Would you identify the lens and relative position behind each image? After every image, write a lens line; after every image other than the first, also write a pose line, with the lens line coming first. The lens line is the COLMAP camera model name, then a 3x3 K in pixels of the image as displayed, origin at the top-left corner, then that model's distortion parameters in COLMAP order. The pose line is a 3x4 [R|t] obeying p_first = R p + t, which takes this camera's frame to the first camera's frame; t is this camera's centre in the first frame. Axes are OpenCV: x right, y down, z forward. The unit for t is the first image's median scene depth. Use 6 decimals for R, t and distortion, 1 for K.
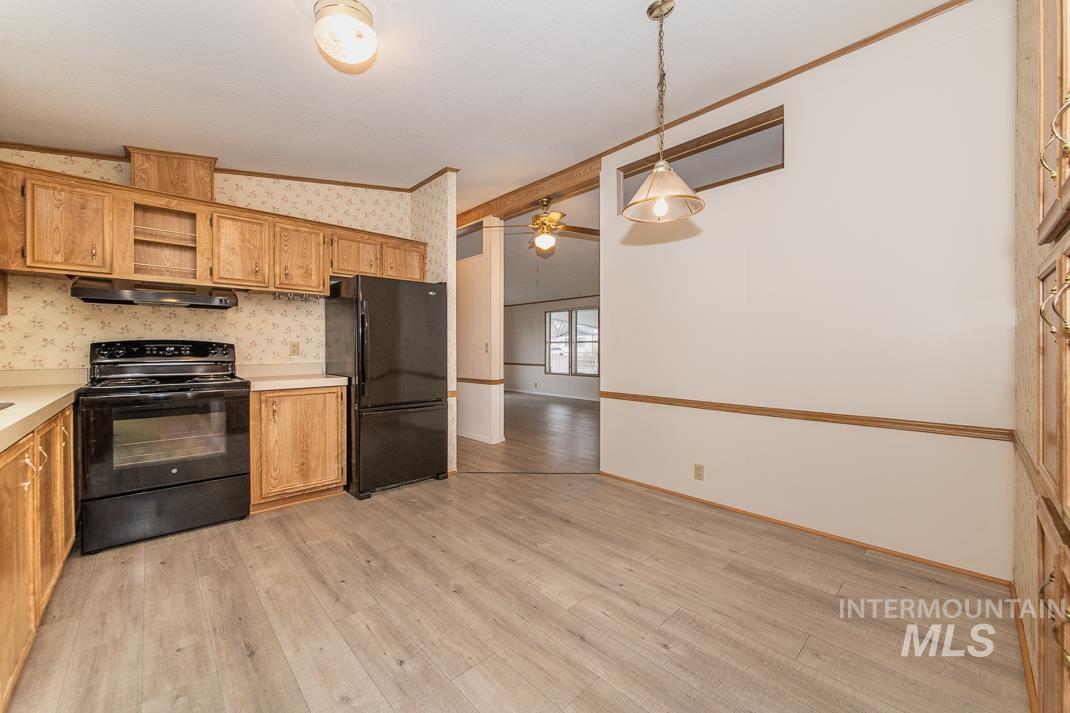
lens RADIAL K [[406.7, 0, 538.1], [0, 406.7, 350.1], [0, 0, 1]] dist [-0.000493, -0.000104]
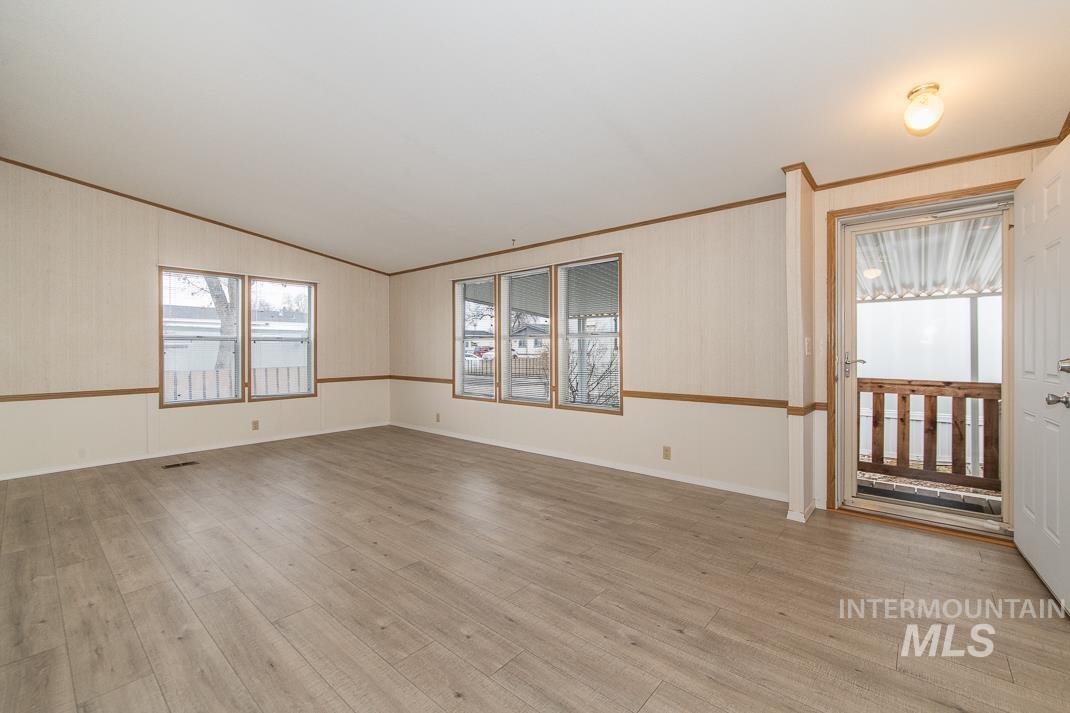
lens RADIAL K [[451.7, 0, 533.3], [0, 451.7, 351.6], [0, 0, 1]] dist [-0.000493, -0.000194]
pose [[0.996166, -0.004086, 0.087392, 0.260936], [0.003920, 0.999990, 0.002073, -0.010788], [-0.087399, -0.001722, 0.996172, 1.487632]]
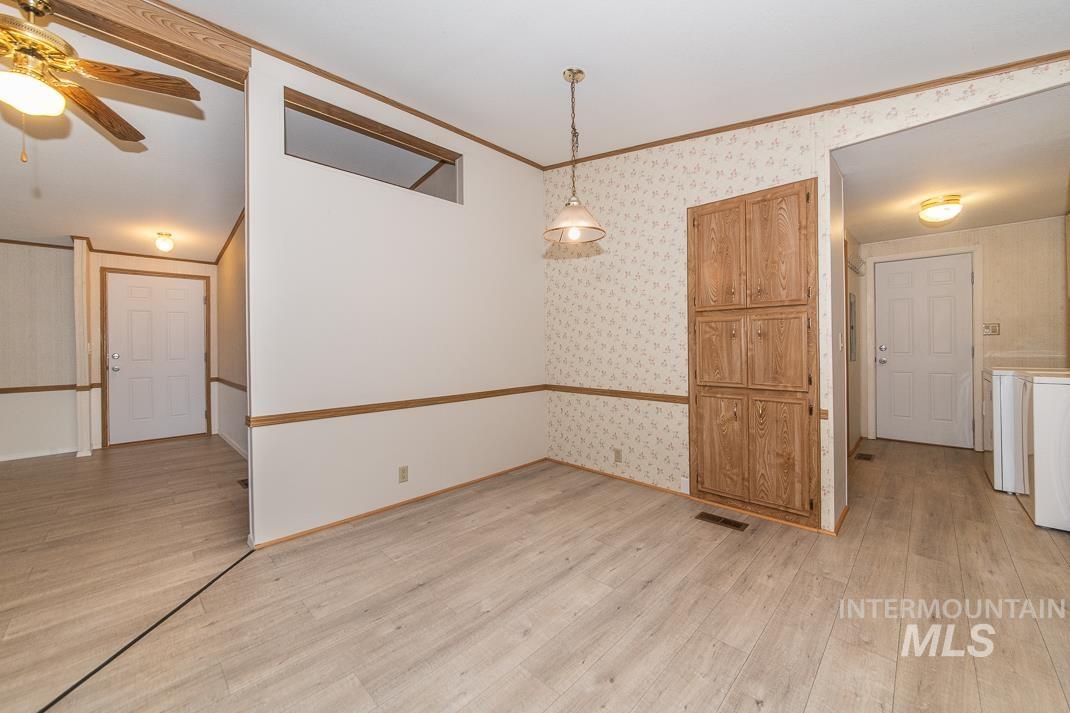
lens RADIAL K [[406.9, 0, 519.8], [0, 406.9, 344.6], [0, 0, 1]] dist [-0.001660, -0.000258]
pose [[-0.010013, 0.001057, 0.999949, -0.644165], [0.015572, 0.999878, -0.000901, -0.005495], [-0.999829, 0.015562, -0.010028, 0.806731]]
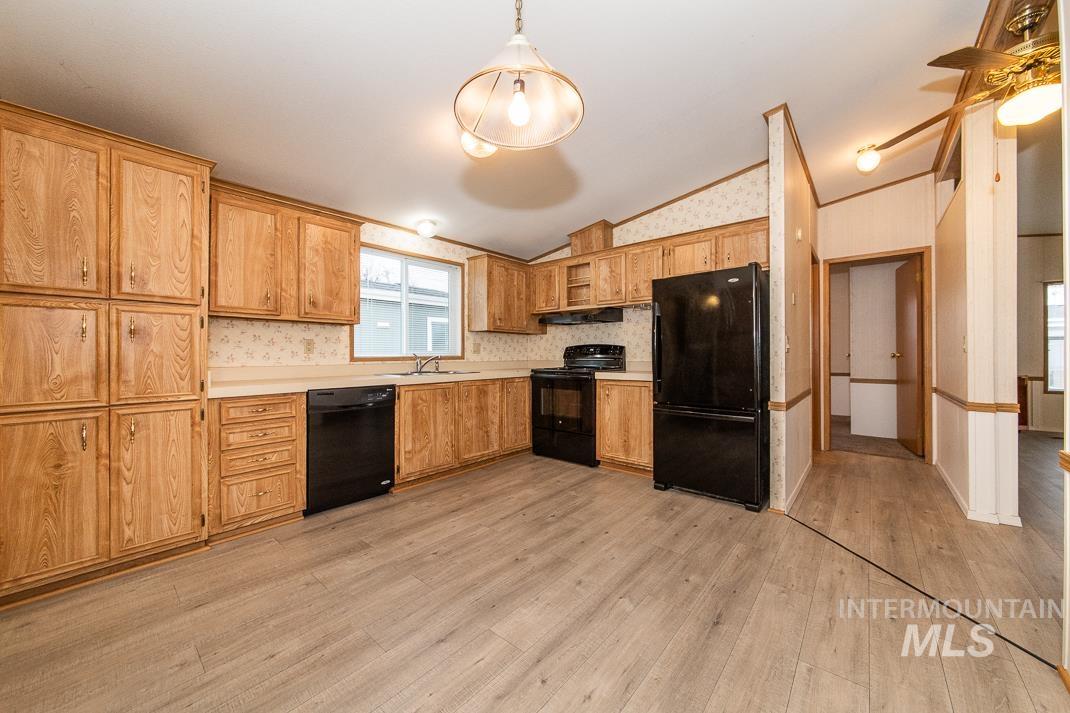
lens RADIAL K [[390.3, 0, 545.2], [0, 390.3, 352.2], [0, 0, 1]] dist [-0.000990, 0.000138]
pose [[0.120360, -0.005886, -0.992713, 0.616636], [0.000136, 0.999983, -0.005913, 0.016060], [0.992730, 0.000577, 0.120359, 0.657364]]
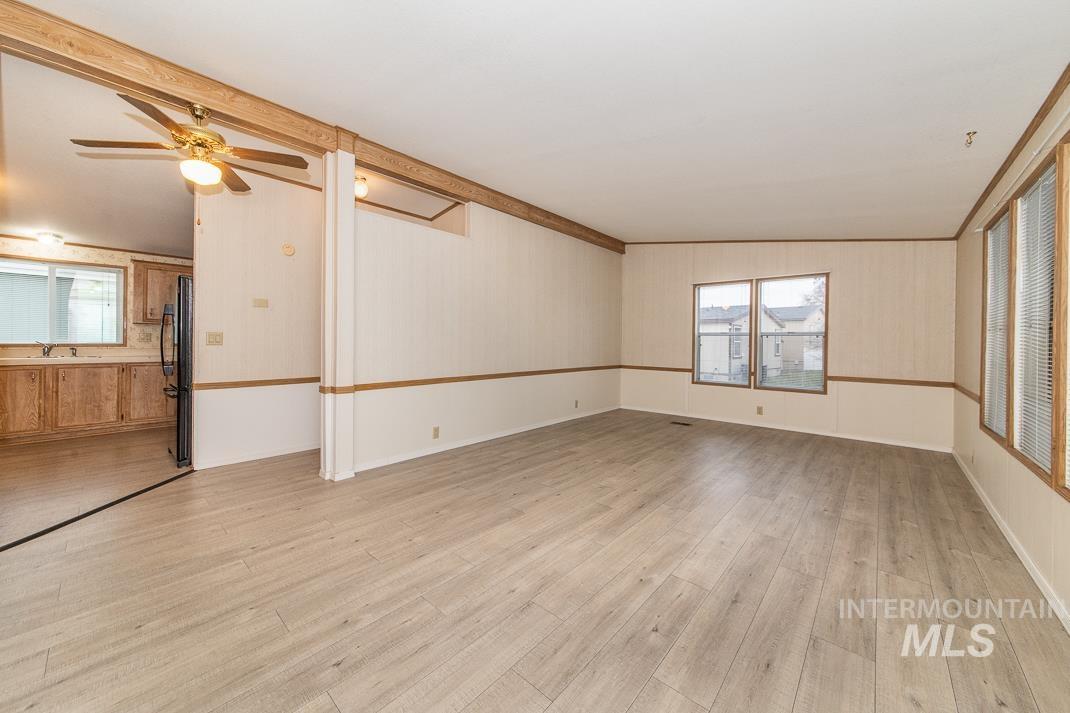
lens RADIAL K [[385.4, 0, 539.4], [0, 385.4, 340.2], [0, 0, 1]] dist [0.001349, 0.000379]
pose [[0.086139, -0.000007, -0.996283, 1.042991], [-0.013362, 0.999910, -0.001162, -0.019132], [0.996194, 0.013412, 0.086131, 2.330329]]
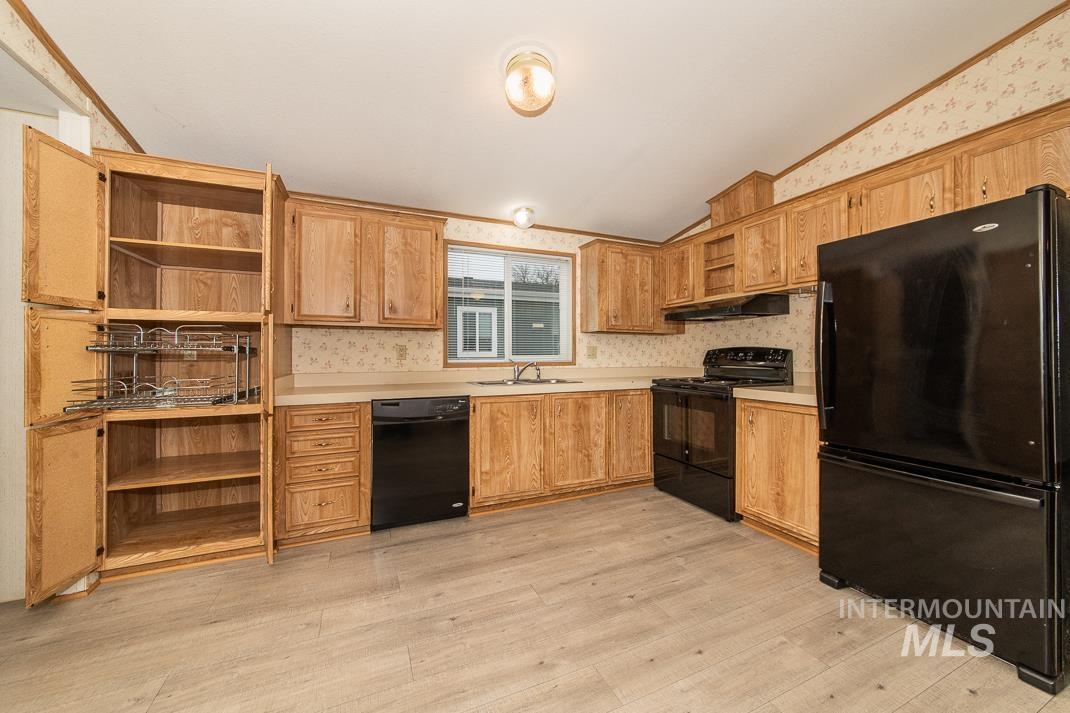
lens RADIAL K [[403.7, 0, 549.9], [0, 403.7, 350.8], [0, 0, 1]] dist [-0.001679, -0.000058]
pose [[-0.315530, -0.006842, -0.948891, 0.373004], [-0.002465, 0.999977, -0.006391, -0.005261], [0.948913, 0.000323, -0.315539, 0.875956]]
